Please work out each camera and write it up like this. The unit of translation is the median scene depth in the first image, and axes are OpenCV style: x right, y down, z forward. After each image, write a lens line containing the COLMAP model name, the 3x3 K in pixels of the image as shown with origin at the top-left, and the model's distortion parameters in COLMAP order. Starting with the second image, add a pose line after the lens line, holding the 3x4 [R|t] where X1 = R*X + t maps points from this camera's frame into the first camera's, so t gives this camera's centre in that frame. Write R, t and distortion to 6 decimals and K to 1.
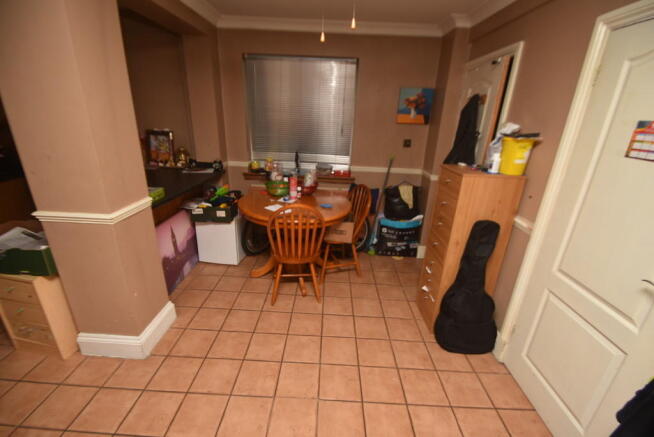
lens RADIAL K [[288.4, 0, 324.2], [0, 288.4, 220.9], [0, 0, 1]] dist [0.016865, -0.014626]
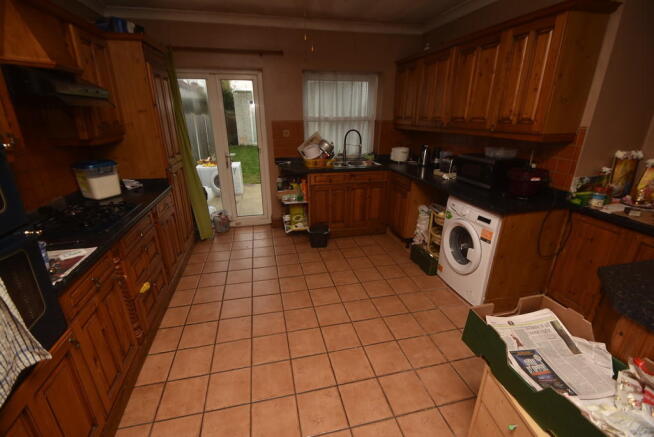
lens RADIAL K [[288.4, 0, 324.2], [0, 288.4, 220.9], [0, 0, 1]] dist [0.016865, -0.014626]
pose [[0.248482, 0.299555, -0.921153, -0.446442], [-0.324505, 0.921770, 0.212219, -0.088999], [0.912663, 0.246187, 0.326250, 0.205865]]
